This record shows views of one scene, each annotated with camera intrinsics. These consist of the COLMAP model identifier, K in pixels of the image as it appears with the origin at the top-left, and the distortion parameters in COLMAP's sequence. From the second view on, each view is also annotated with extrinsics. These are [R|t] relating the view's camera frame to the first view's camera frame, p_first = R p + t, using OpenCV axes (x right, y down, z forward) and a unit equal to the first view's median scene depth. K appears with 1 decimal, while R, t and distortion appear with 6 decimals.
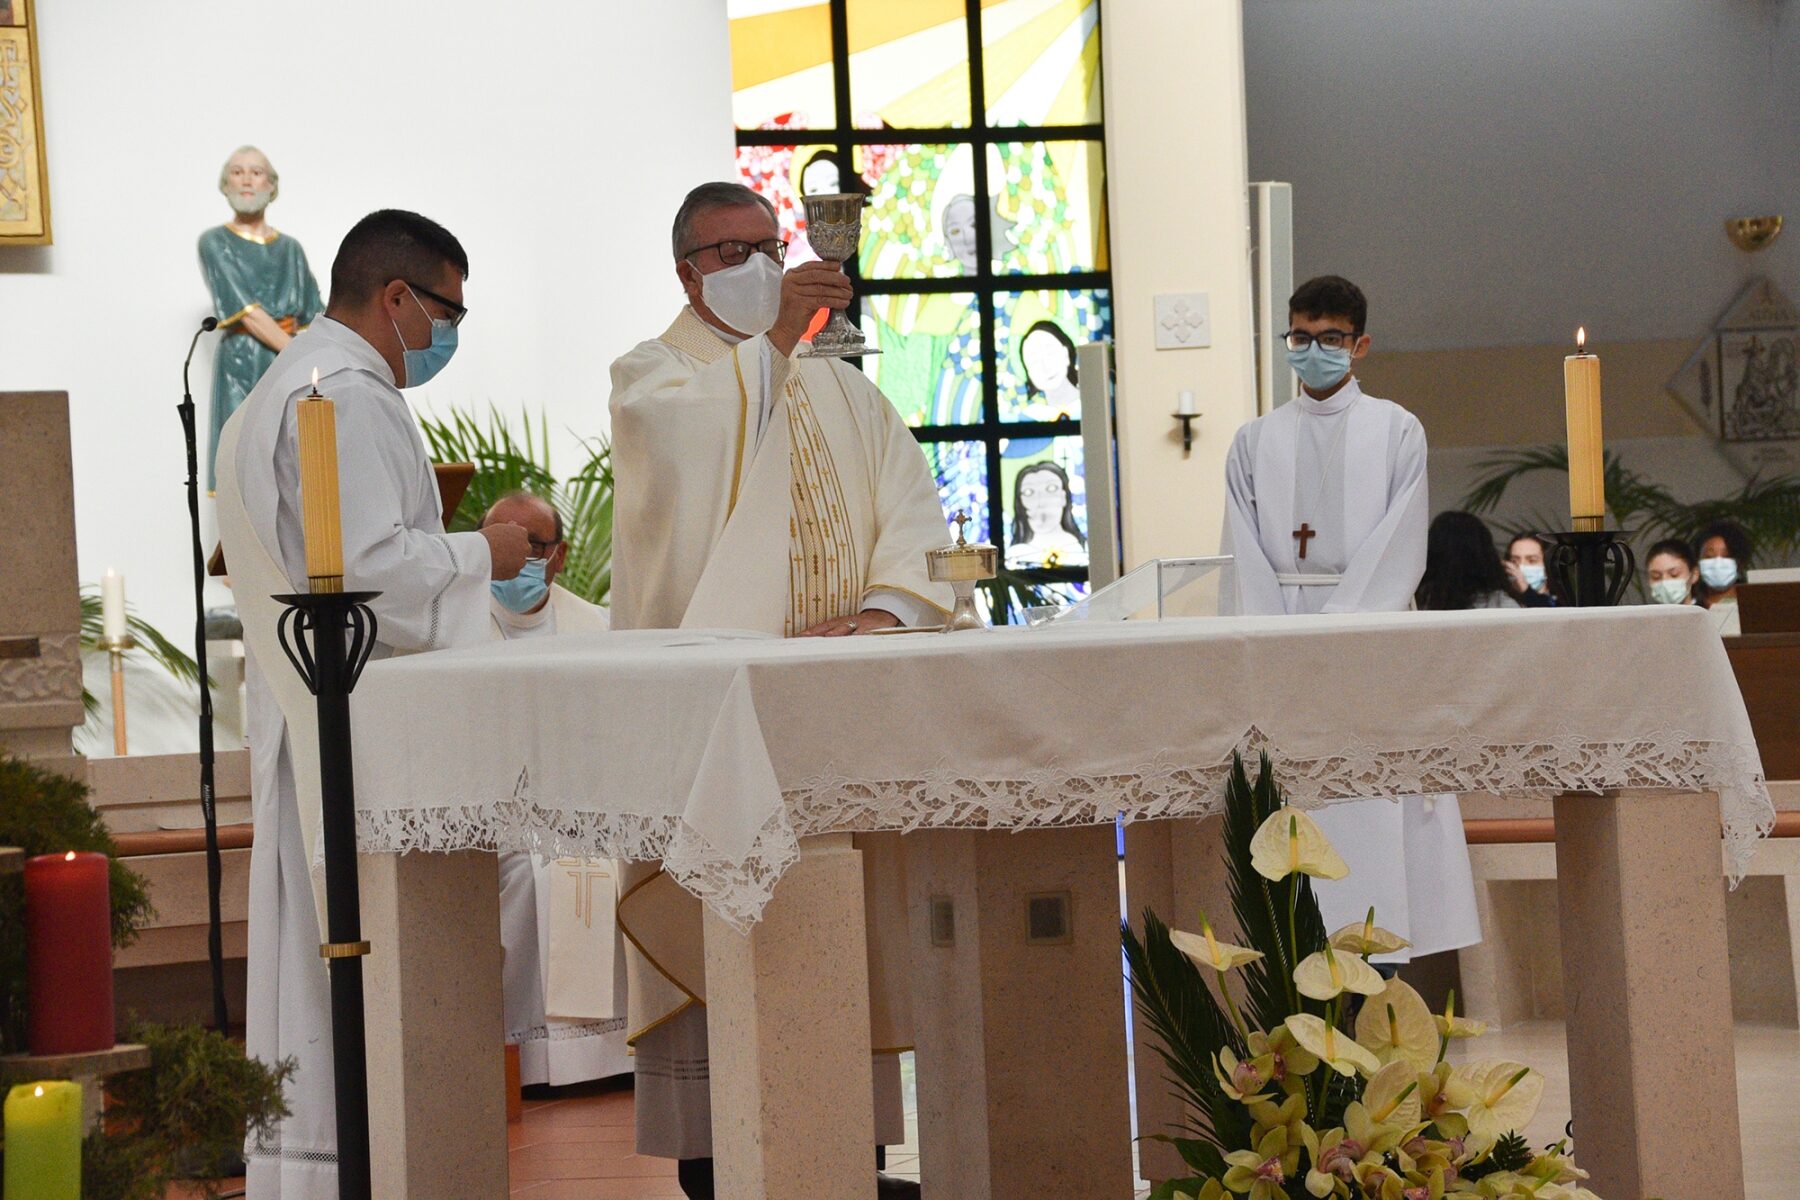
lens RADIAL K [[5915.1, 0, 906.3], [0, 5915.1, 622.2], [0, 0, 1]] dist [1.042156, 0.863163]
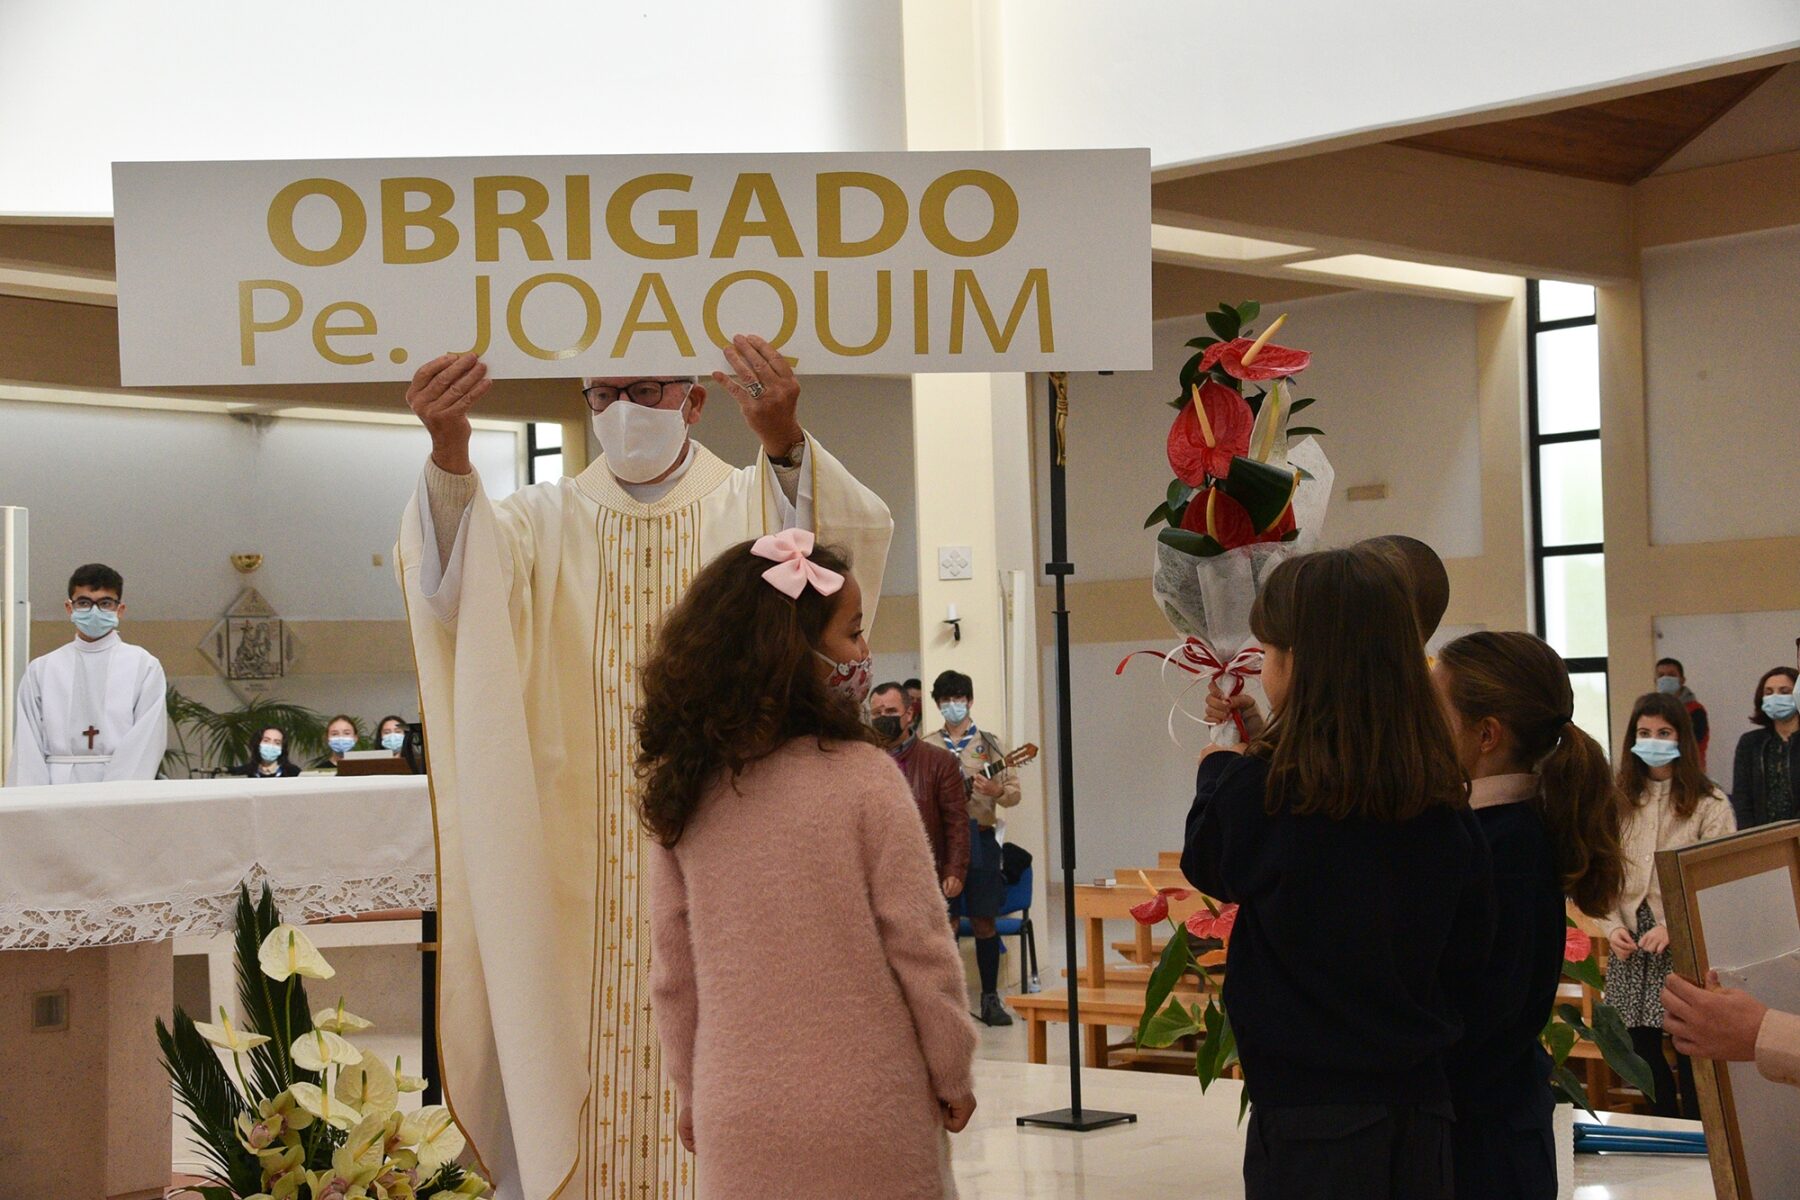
lens RADIAL K [[3008.6, 0, 920.0], [0, 3008.6, 623.7], [0, 0, 1]] dist [0.275550, 0.970526]
pose [[0.922921, 0.030429, 0.383785, -0.035103], [-0.010631, 0.998506, -0.053602, -0.000488], [-0.384843, 0.045390, 0.921865, 0.153563]]
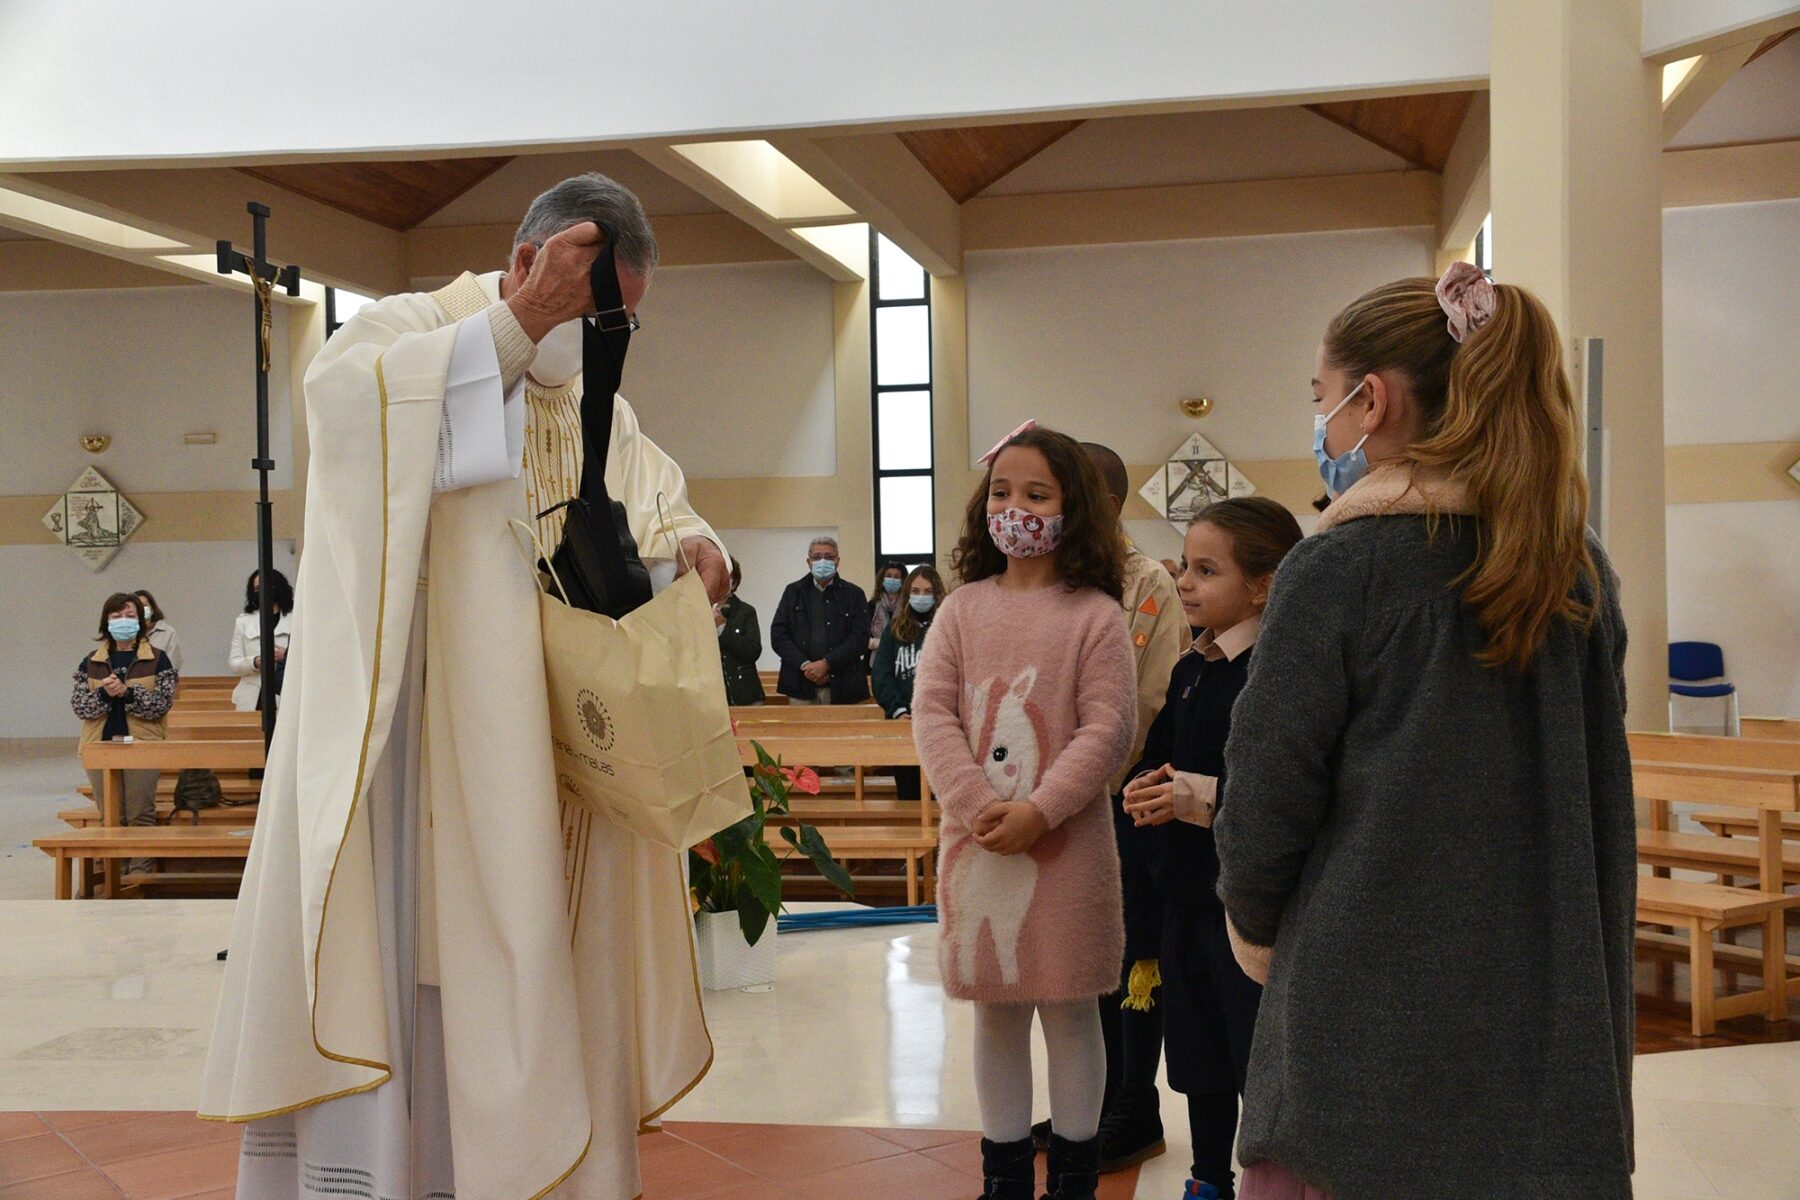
lens RADIAL K [[1990.0, 0, 903.0], [0, 1990.0, 617.8], [0, 0, 1]] dist [0.011322, 0.424865]
pose [[0.587642, 0.020300, 0.808866, -0.051866], [-0.002095, 0.999720, -0.023568, 0.000394], [-0.809118, 0.012155, 0.587520, 0.282736]]
